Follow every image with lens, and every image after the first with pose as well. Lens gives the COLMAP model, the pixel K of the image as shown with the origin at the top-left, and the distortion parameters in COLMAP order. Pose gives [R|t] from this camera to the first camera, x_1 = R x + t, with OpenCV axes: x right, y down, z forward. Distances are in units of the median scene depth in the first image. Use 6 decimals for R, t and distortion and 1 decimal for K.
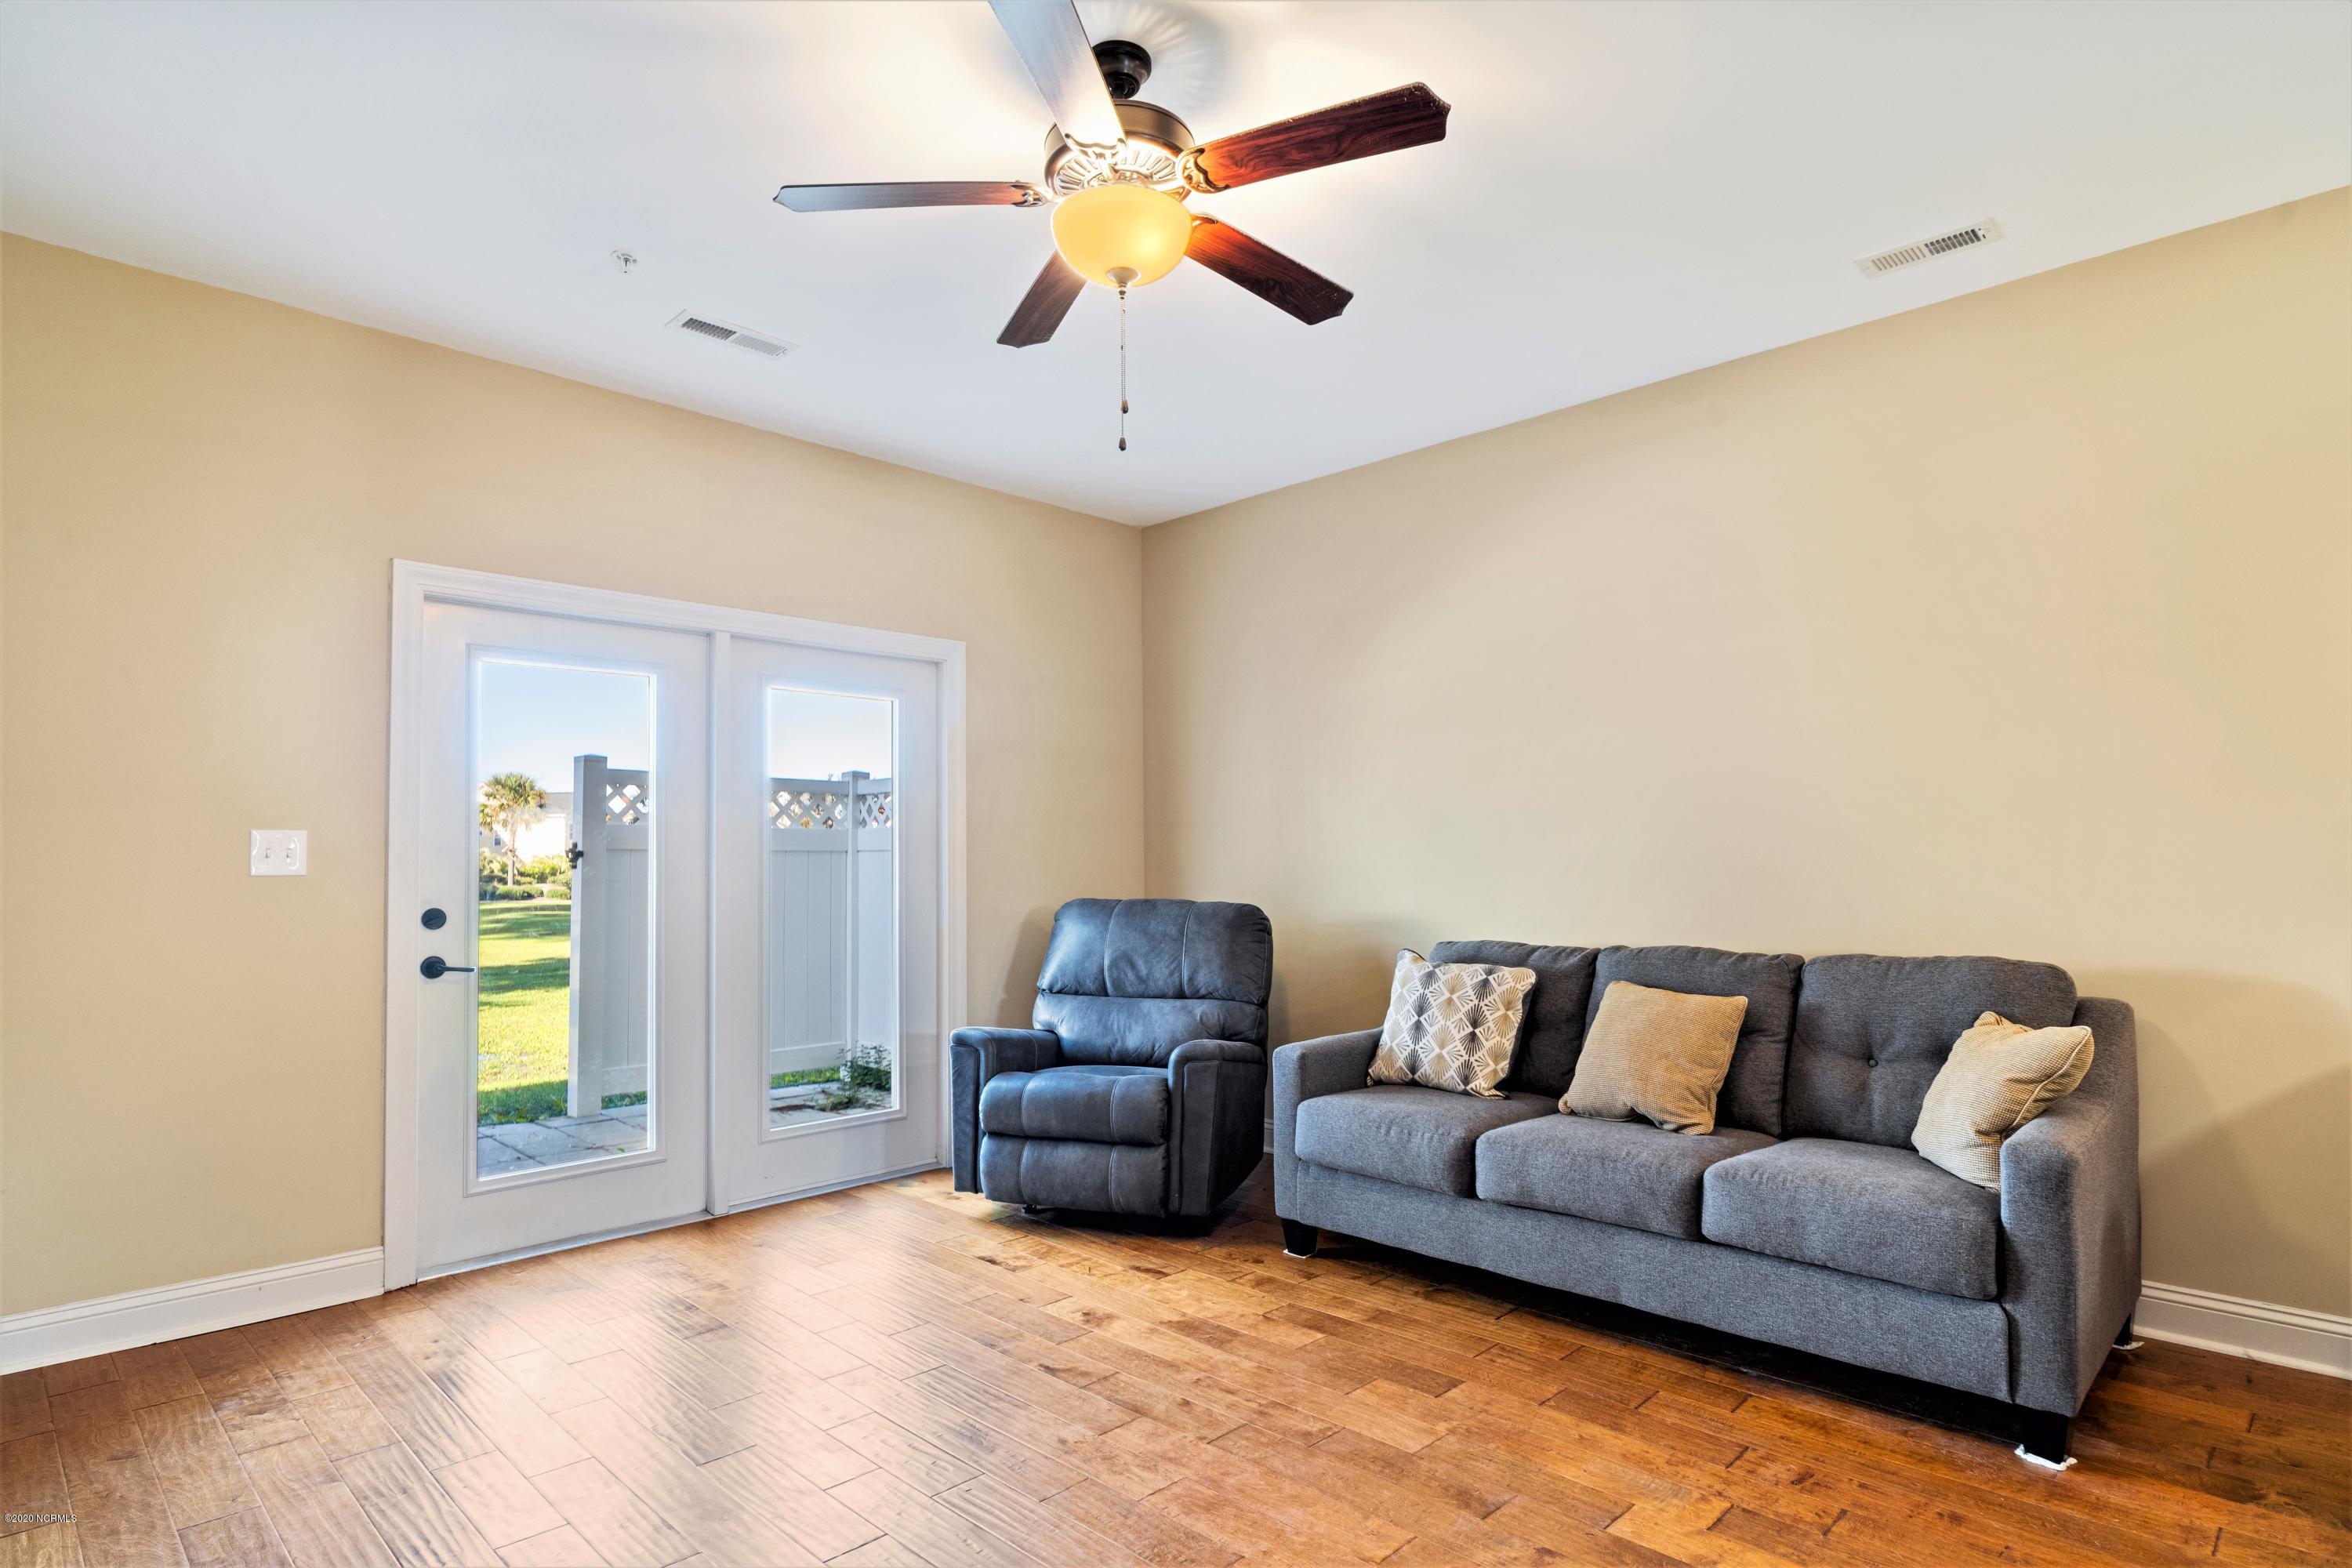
lens RADIAL K [[1232.0, 0, 1177.0], [0, 1232.0, 820.9], [0, 0, 1]] dist [-0.000811, -0.000614]
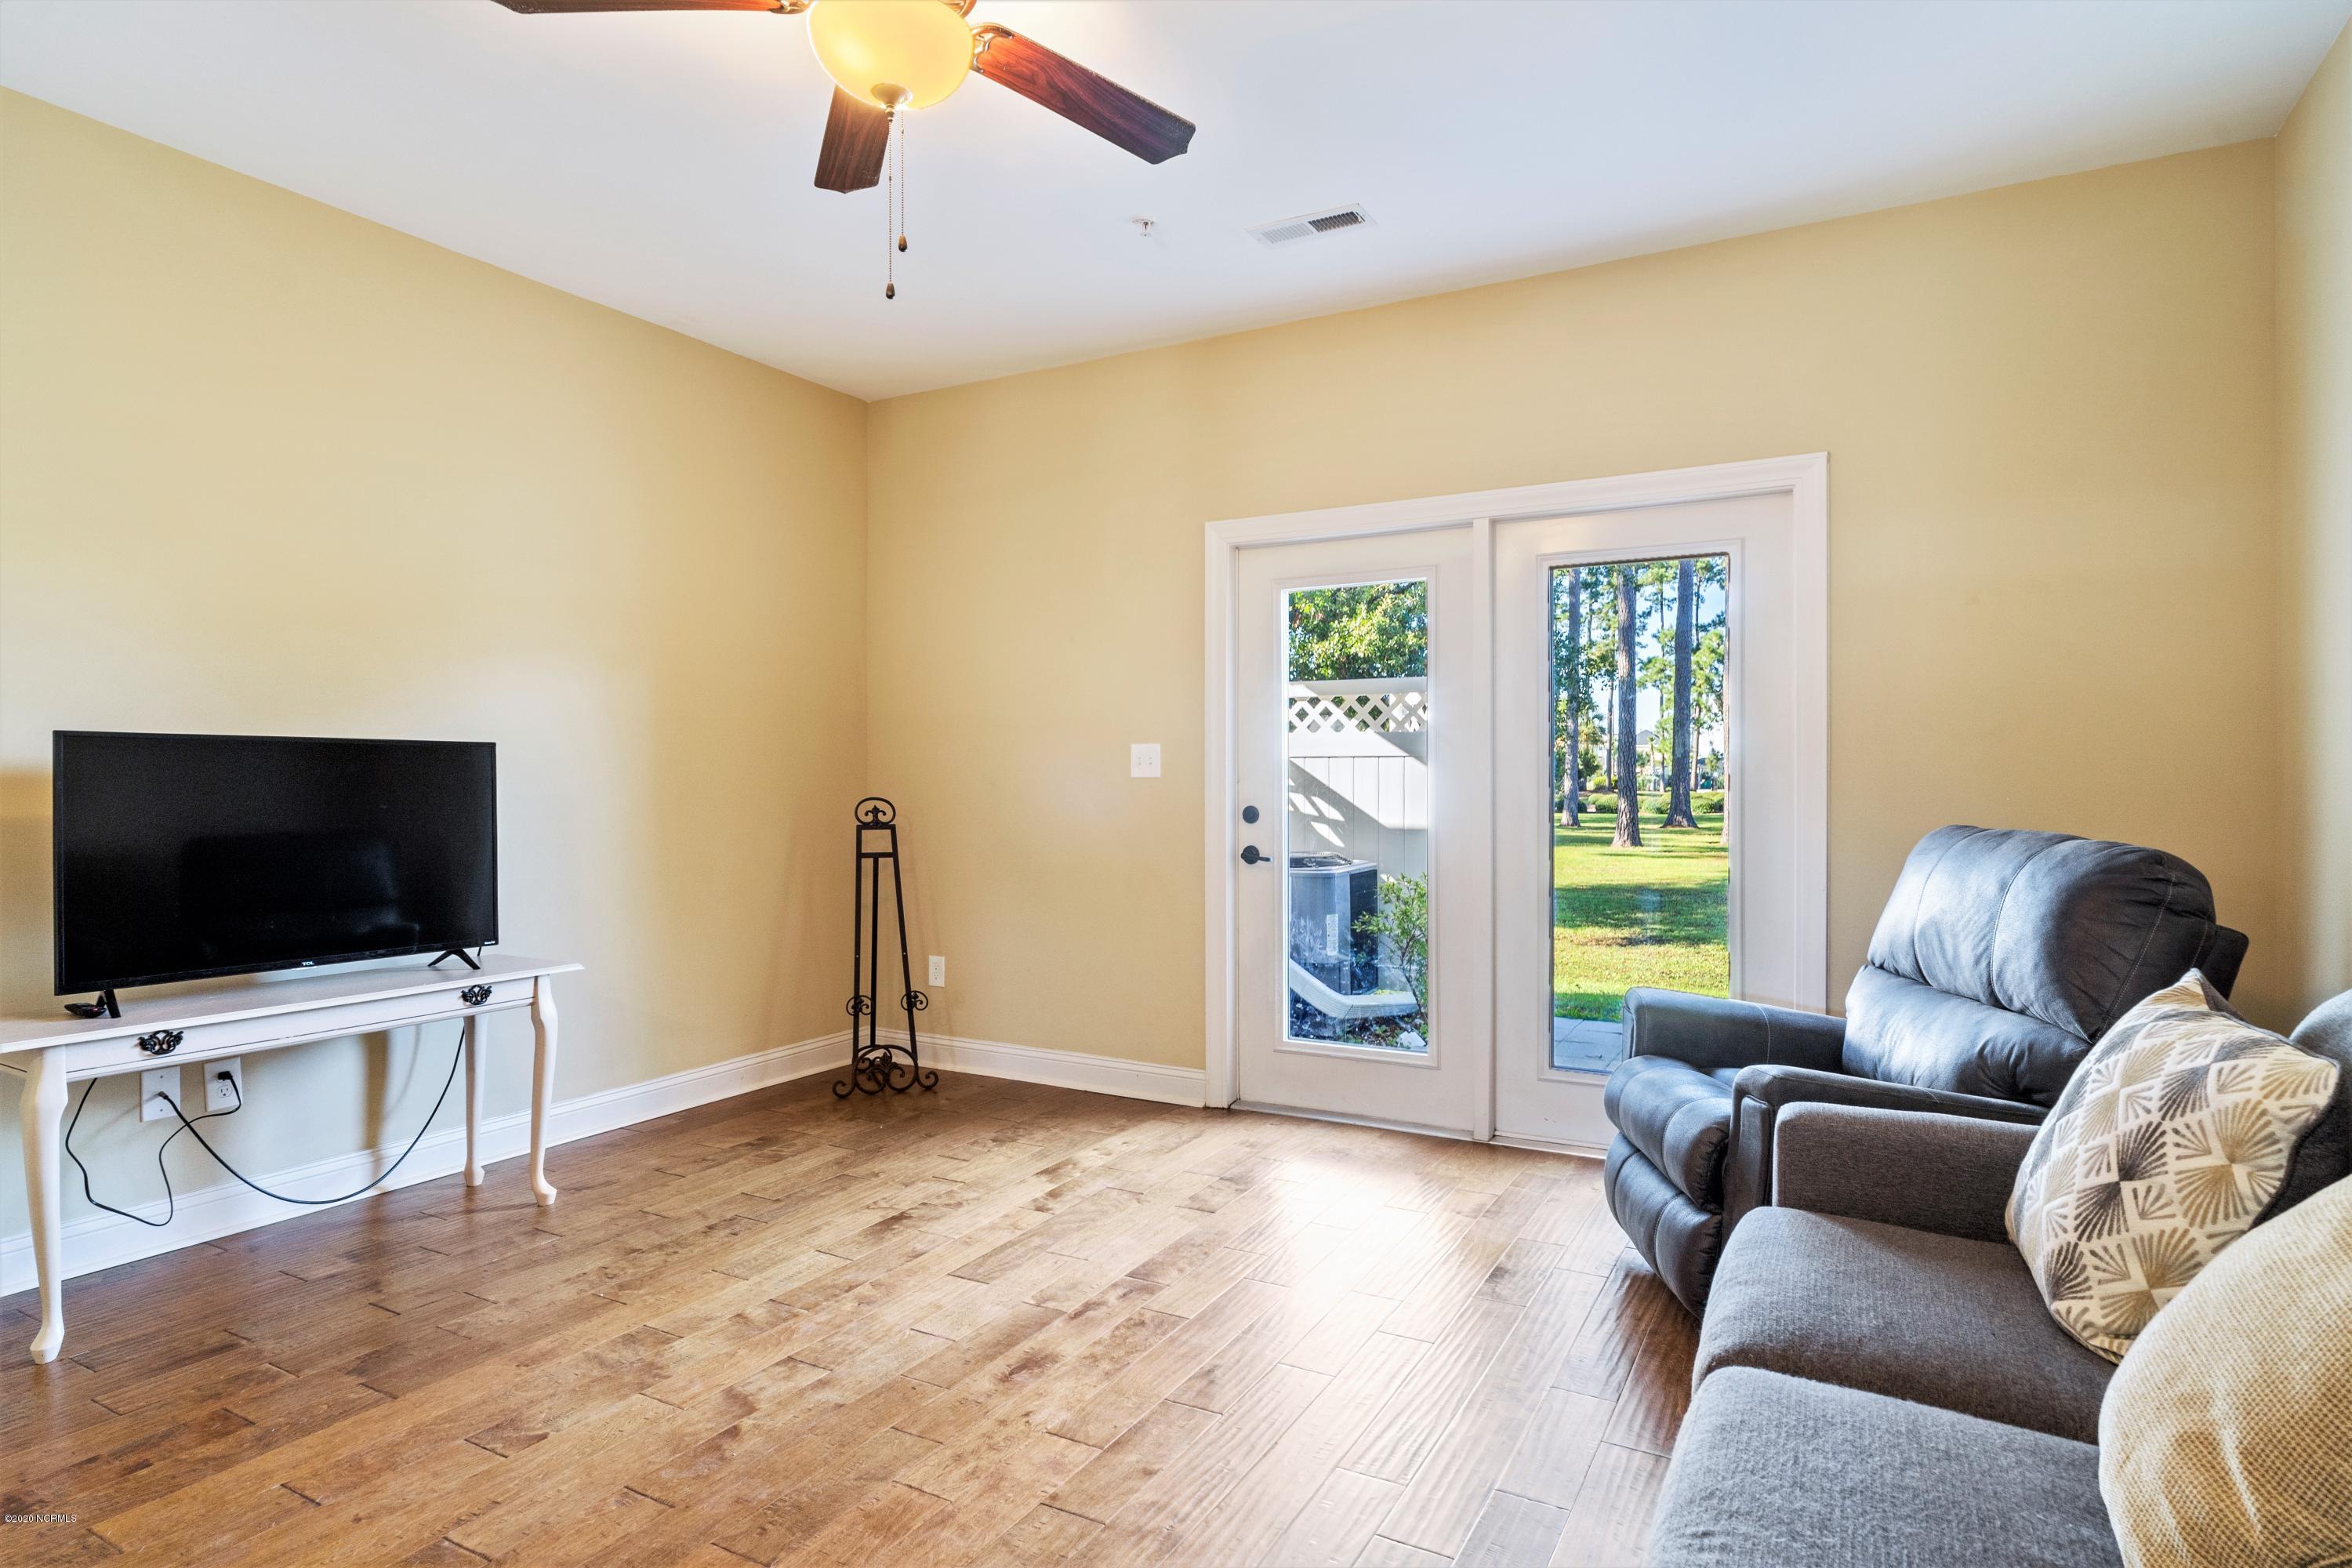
lens RADIAL K [[1262.9, 0, 1206.0], [0, 1262.9, 780.8], [0, 0, 1]] dist [0.000448, -0.000798]
pose [[0.275653, 0.009492, -0.961210, 0.556265], [0.033576, 0.999246, 0.019496, 0.019821], [0.960671, -0.037647, 0.275127, 0.602049]]
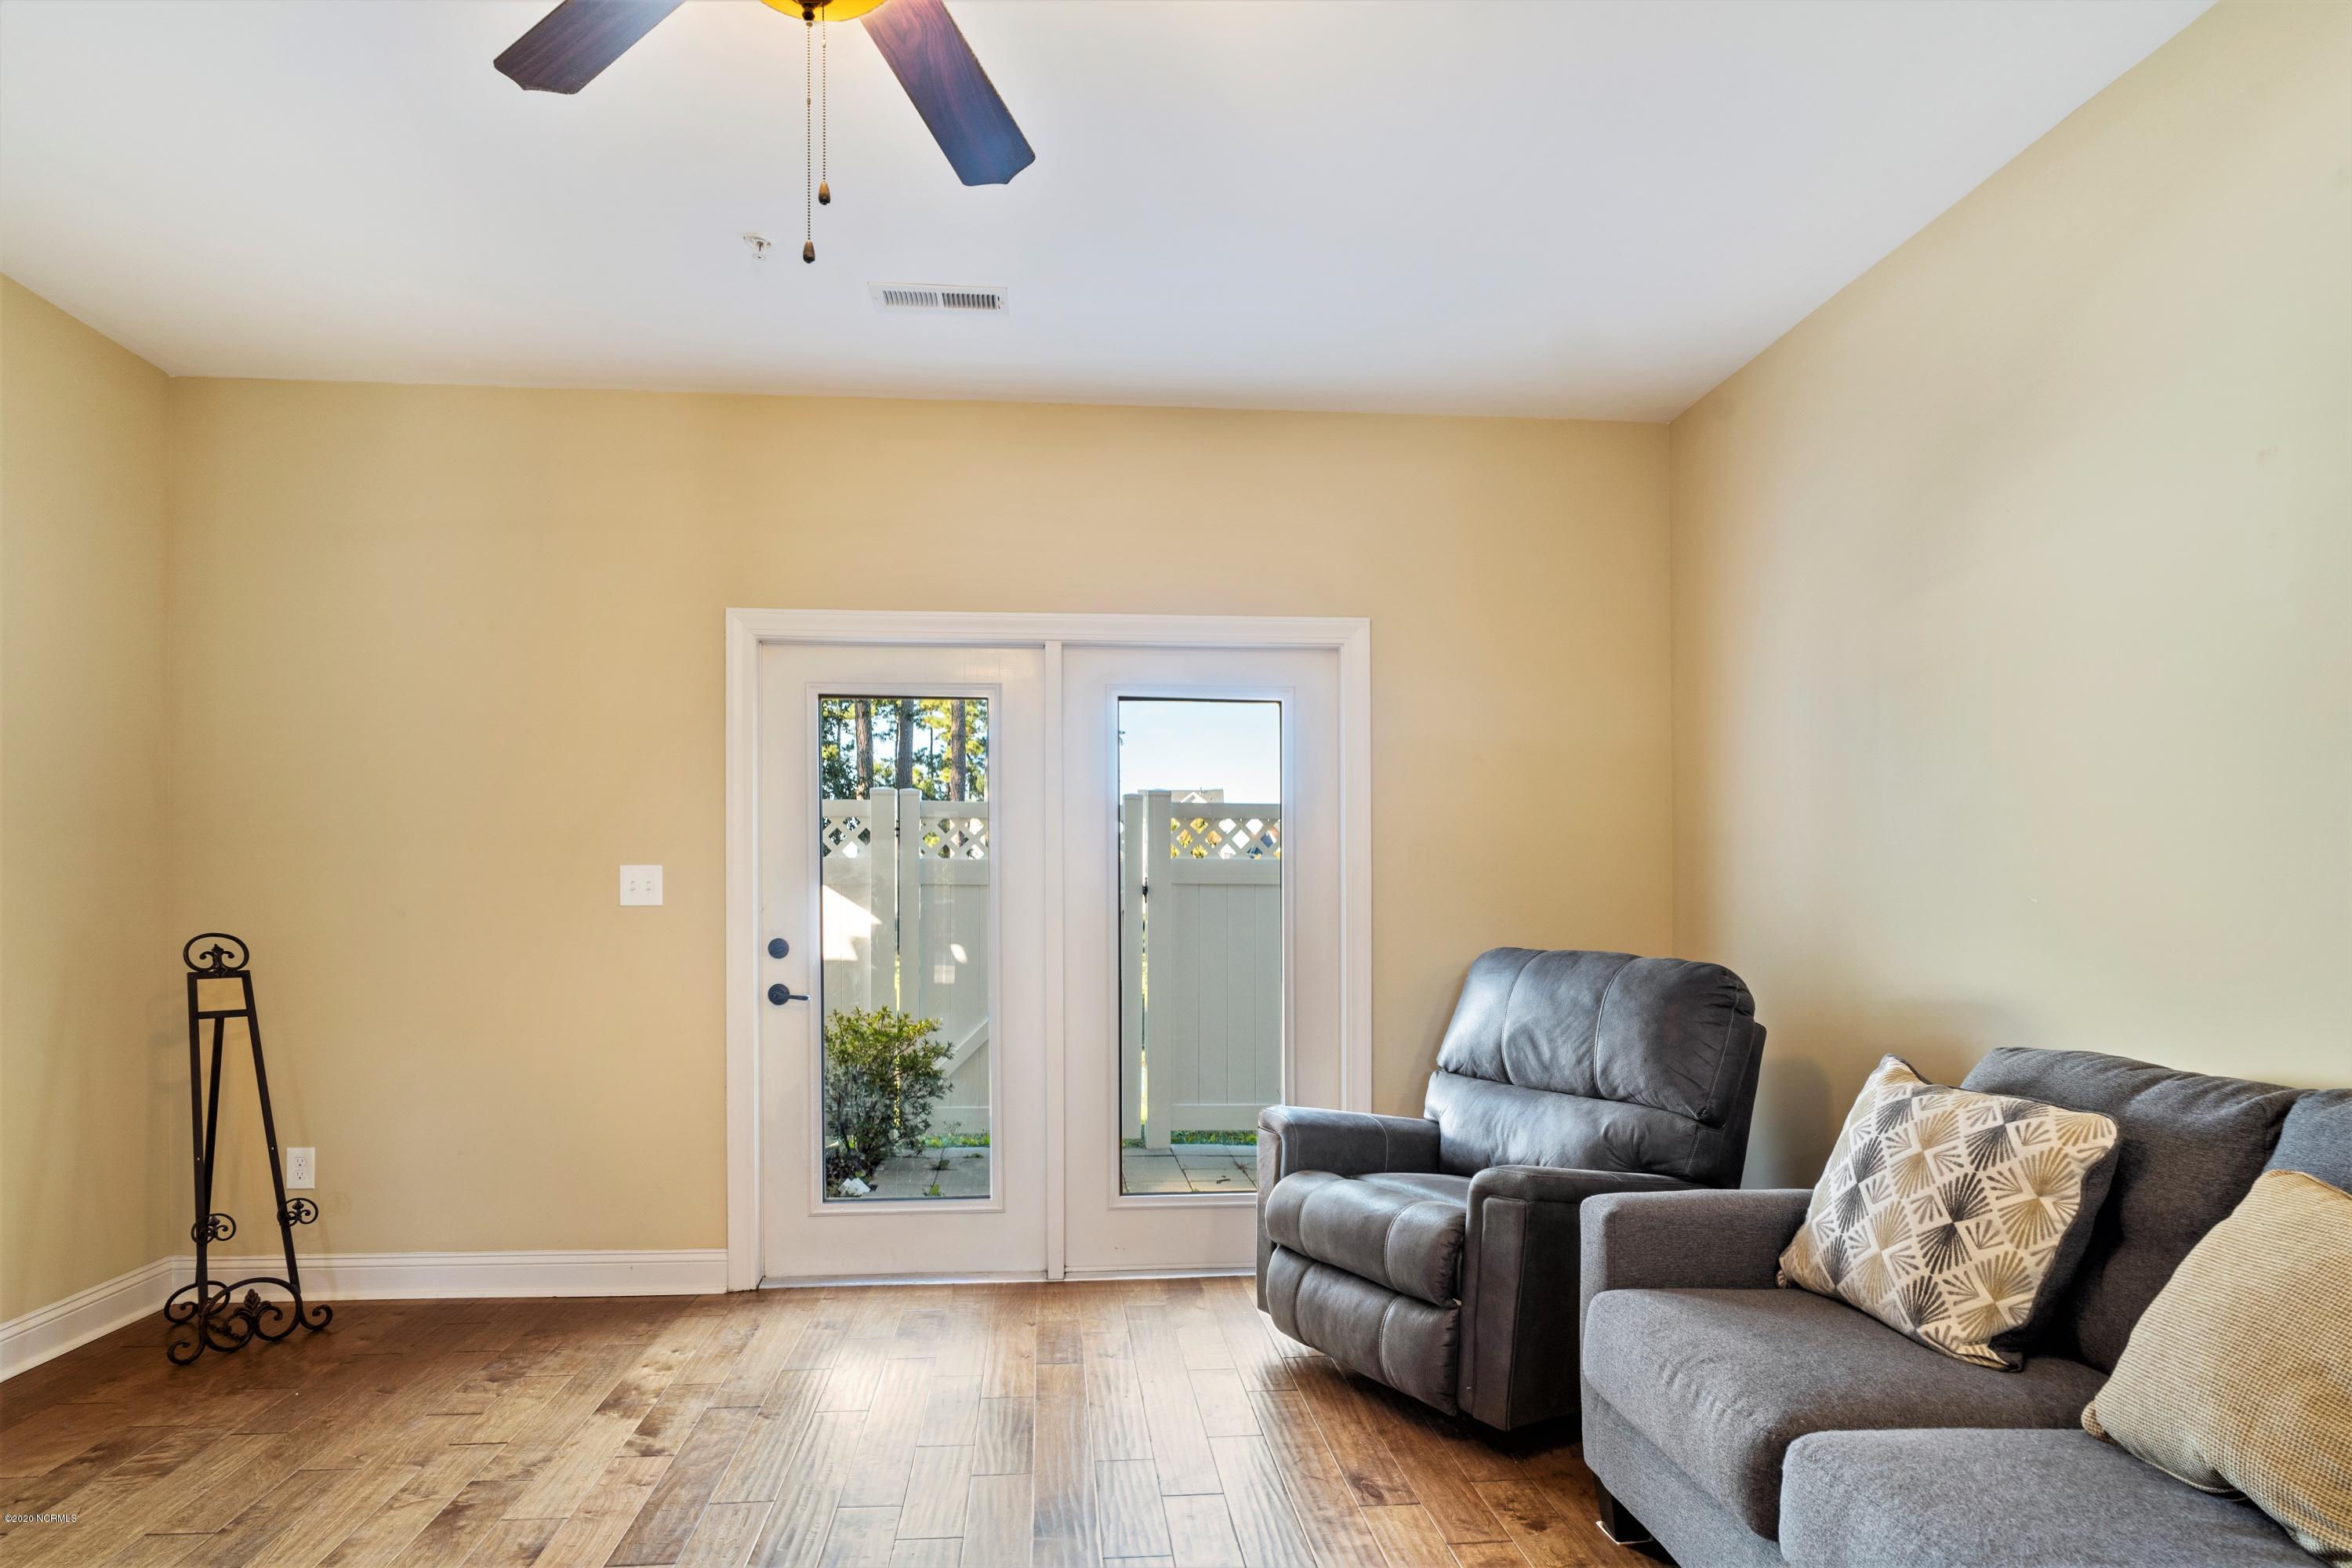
lens RADIAL K [[1270.3, 0, 1145.4], [0, 1270.3, 902.3], [0, 0, 1]] dist [-0.000399, 0.000288]
pose [[0.754558, 0.006018, -0.656206, 0.334717], [0.017453, 0.999420, 0.029234, 0.012971], [0.656002, -0.033512, 0.754015, 0.376641]]
